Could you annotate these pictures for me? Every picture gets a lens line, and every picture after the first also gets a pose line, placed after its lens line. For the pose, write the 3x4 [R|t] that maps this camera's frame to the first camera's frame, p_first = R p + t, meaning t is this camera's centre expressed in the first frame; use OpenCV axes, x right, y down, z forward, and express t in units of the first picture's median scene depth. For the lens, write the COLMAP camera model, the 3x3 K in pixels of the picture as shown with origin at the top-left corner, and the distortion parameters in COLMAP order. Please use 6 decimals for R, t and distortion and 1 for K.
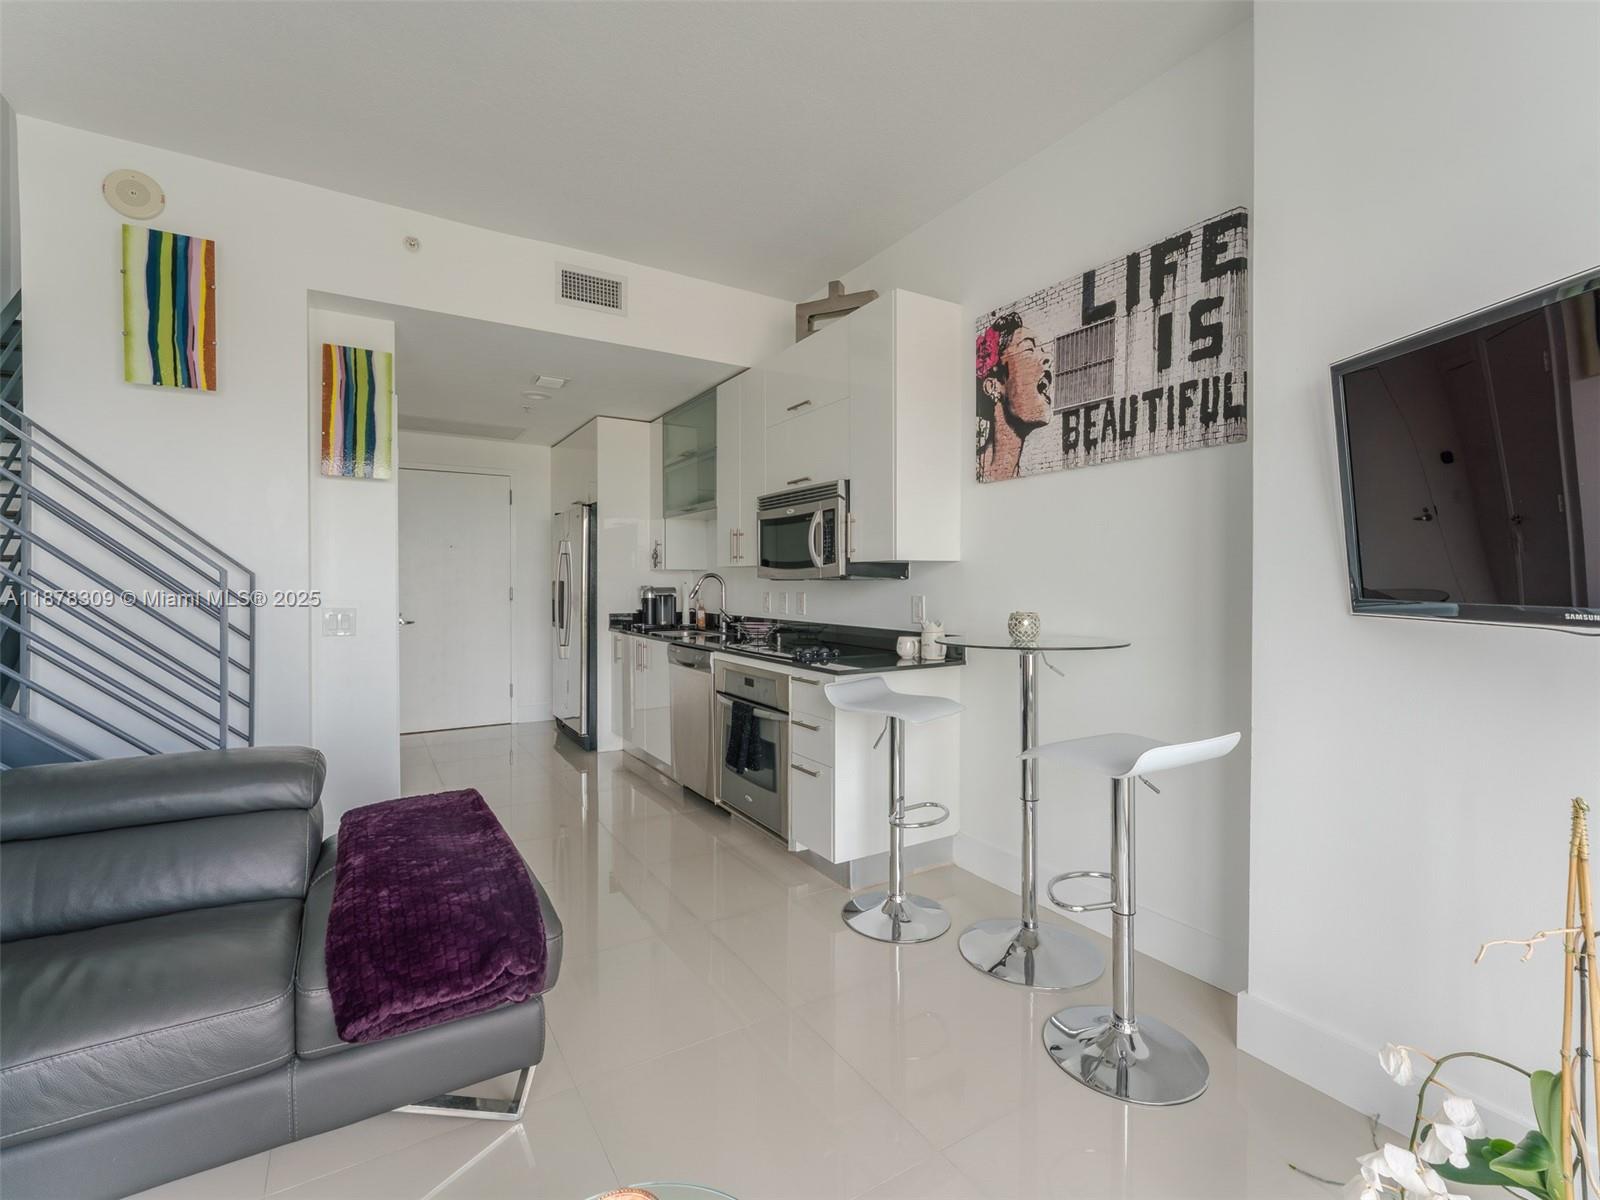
lens RADIAL K [[729.9, 0, 792.3], [0, 729.9, 583.8], [0, 0, 1]] dist [0.002921, -0.003037]
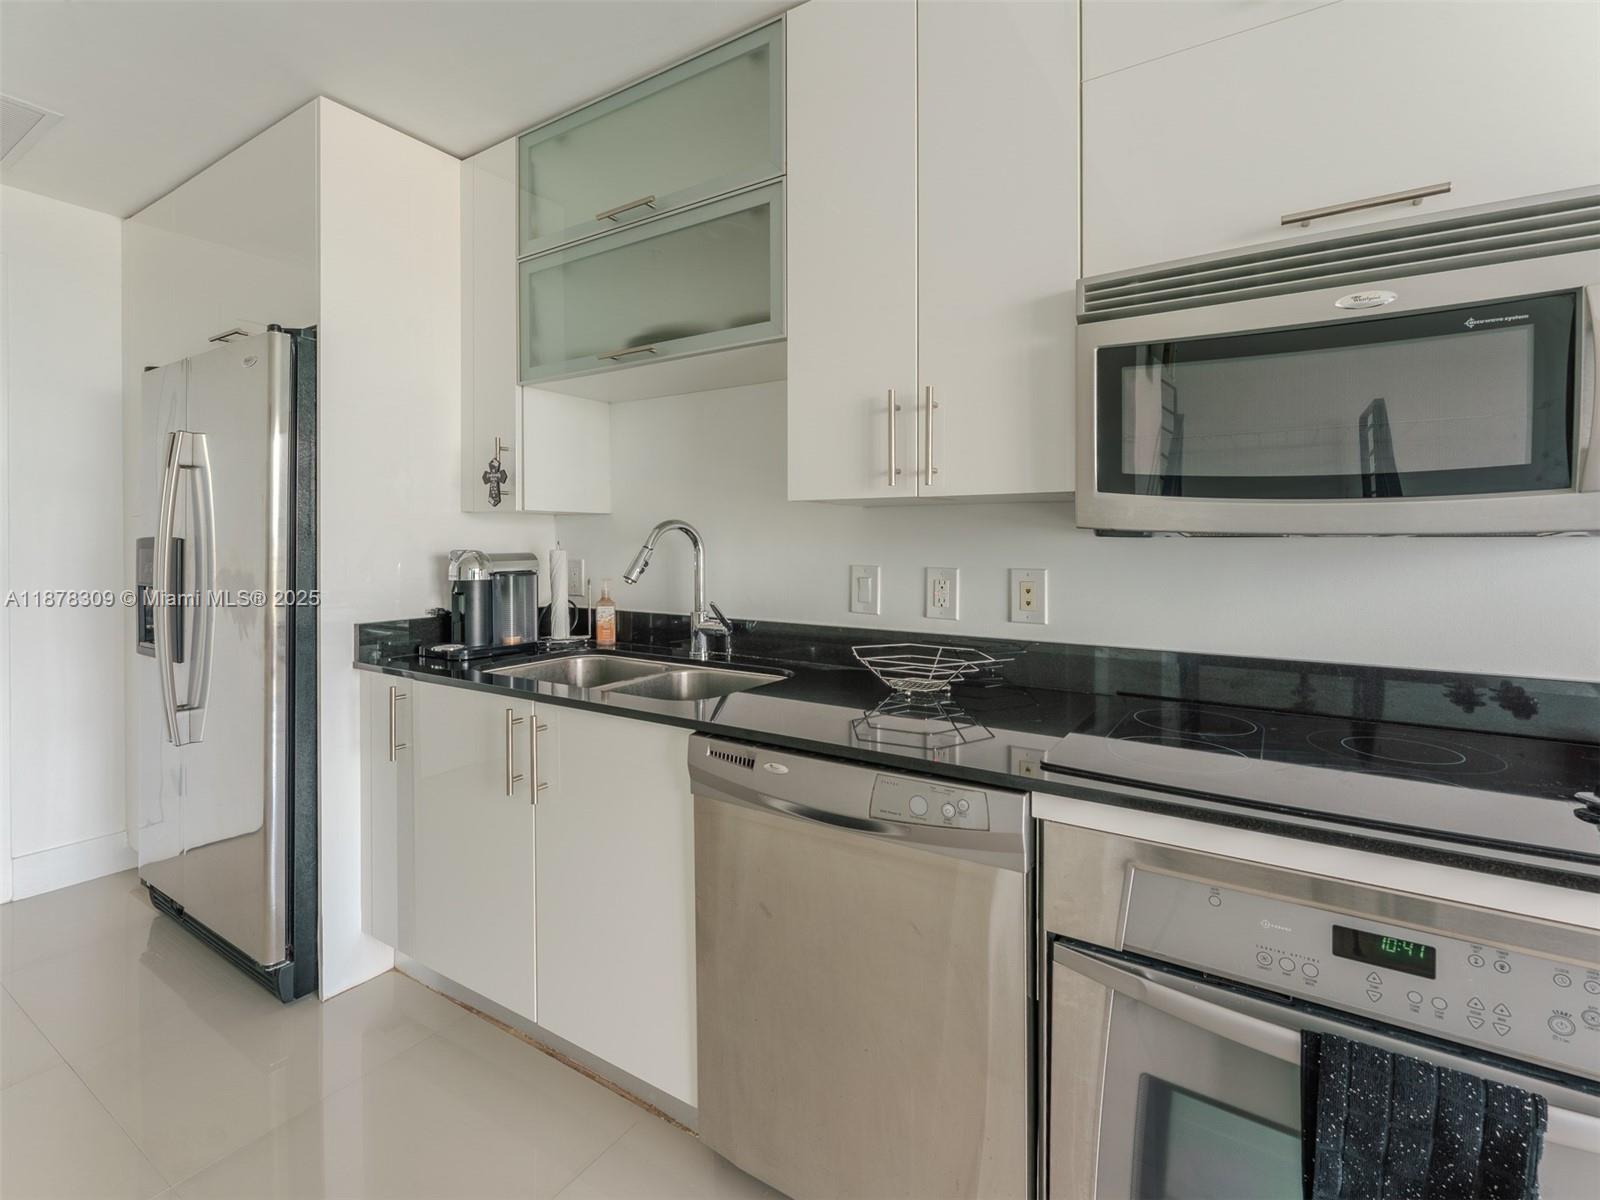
lens RADIAL K [[729.9, 0, 803.8], [0, 729.9, 536.4], [0, 0, 1]] dist [0.002921, -0.003037]
pose [[0.886487, 0.000615, 0.462754, -0.221064], [0.002218, 0.999982, -0.005577, -0.002157], [-0.462749, 0.005971, 0.886469, 0.557061]]
